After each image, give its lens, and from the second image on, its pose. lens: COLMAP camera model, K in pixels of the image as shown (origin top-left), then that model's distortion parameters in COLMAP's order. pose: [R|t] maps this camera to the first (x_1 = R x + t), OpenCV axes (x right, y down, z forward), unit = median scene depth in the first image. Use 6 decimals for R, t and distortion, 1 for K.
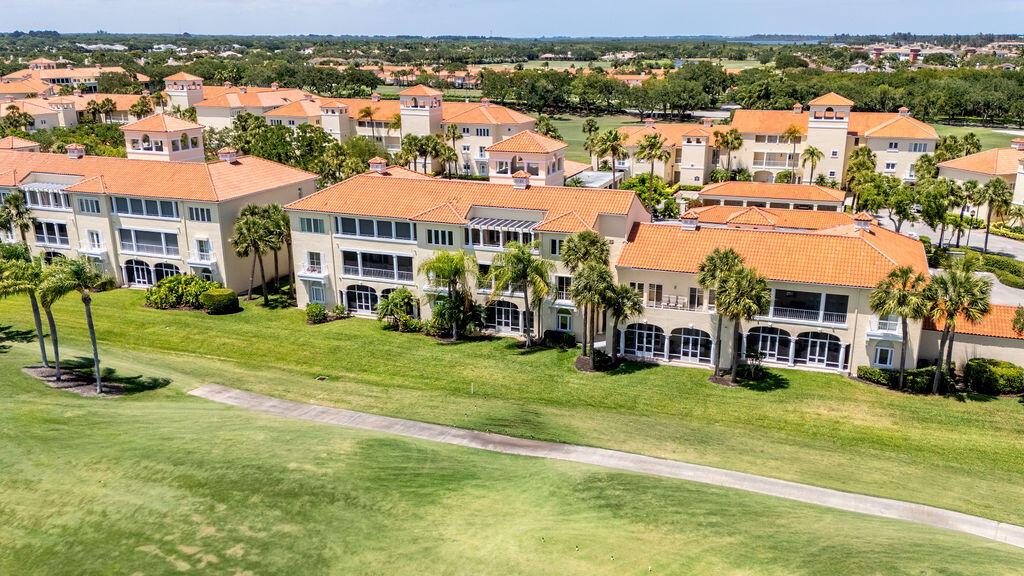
lens RADIAL K [[886.8, 0, 531.1], [0, 886.8, 338.3], [0, 0, 1]] dist [0.135131, -0.230942]
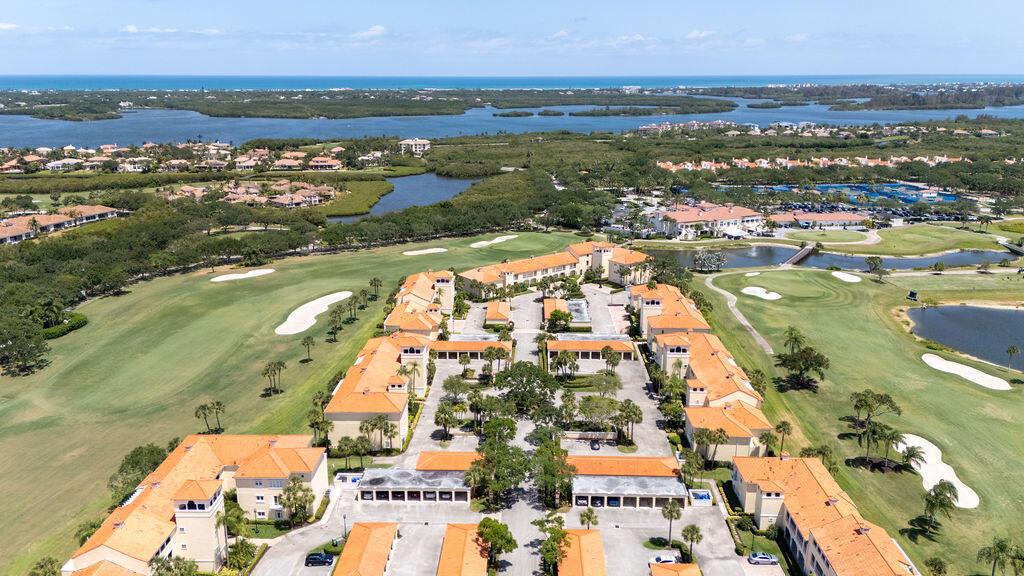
lens RADIAL K [[768.3, 0, 512.3], [0, 768.3, 290.2], [0, 0, 1]] dist [0.107325, -0.128746]
pose [[-0.309360, -0.259906, 0.914738, -2.672876], [0.307020, 0.883113, 0.354753, -1.528742], [-0.900020, 0.390589, -0.193403, 2.199963]]
